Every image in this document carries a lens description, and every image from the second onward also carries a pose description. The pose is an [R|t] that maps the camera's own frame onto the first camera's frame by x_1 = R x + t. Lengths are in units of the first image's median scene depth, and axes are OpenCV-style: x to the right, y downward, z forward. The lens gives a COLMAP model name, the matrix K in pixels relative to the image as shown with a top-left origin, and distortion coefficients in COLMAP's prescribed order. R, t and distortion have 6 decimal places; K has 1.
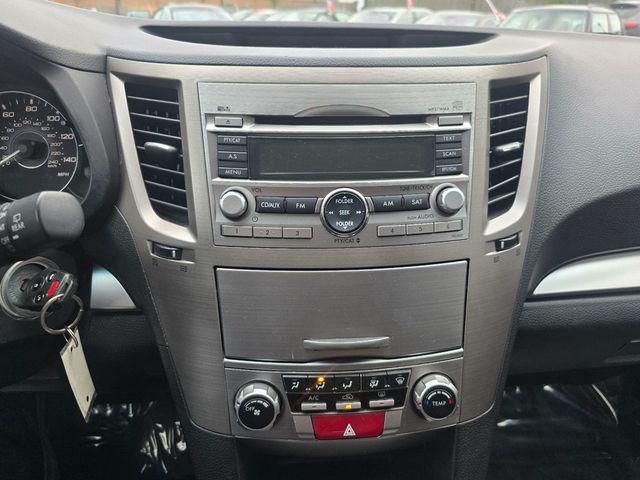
lens RADIAL K [[437.6, 0, 320.0], [0, 437.6, 240.0], [0, 0, 1]] dist [0.041588, -0.046800]
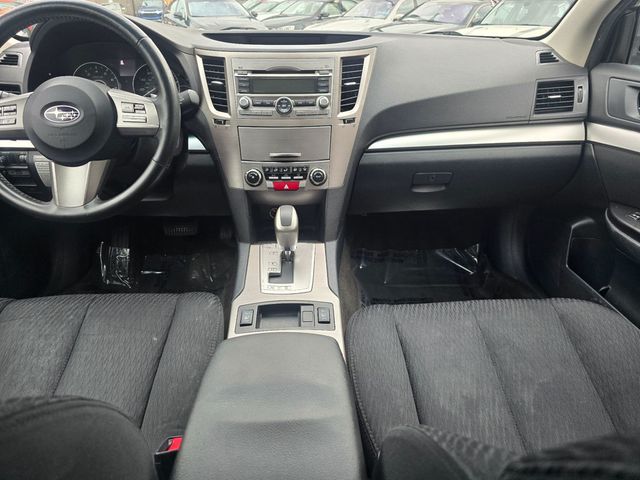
lens RADIAL K [[420.9, 0, 320.0], [0, 420.9, 240.0], [0, 0, 1]] dist [0.051266, -0.043938]
pose [[0.999647, 0.006000, -0.025870, 0.346847], [-0.004875, 0.999049, 0.043321, 0.647334], [0.026105, -0.043179, 0.998726, -1.655169]]
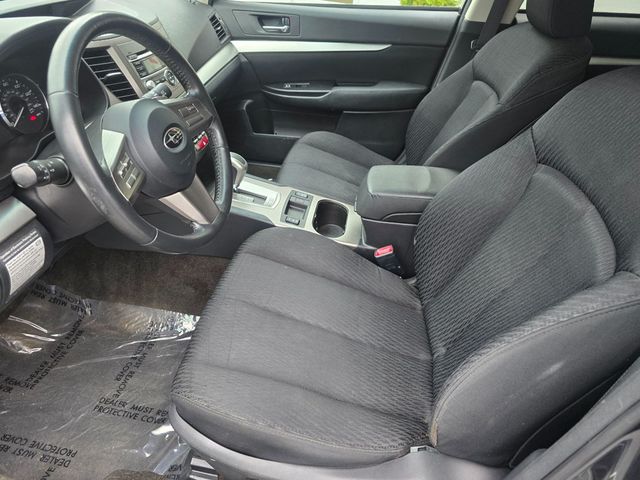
lens RADIAL K [[420.9, 0, 320.0], [0, 420.9, 240.0], [0, 0, 1]] dist [0.051266, -0.043938]
pose [[0.211866, -0.573701, 0.791189, -2.676376], [0.372334, 0.795895, 0.477409, -0.185879], [-0.903593, 0.193440, 0.382231, -0.865247]]
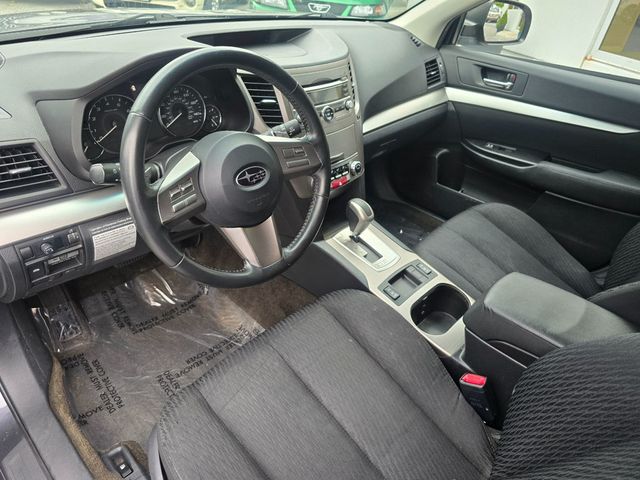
lens RADIAL K [[420.9, 0, 320.0], [0, 420.9, 240.0], [0, 0, 1]] dist [0.051266, -0.043938]
pose [[0.741785, -0.338116, 0.579165, -1.971009], [0.208550, 0.937085, 0.279962, -0.076371], [-0.637386, -0.086887, 0.765630, -1.307451]]
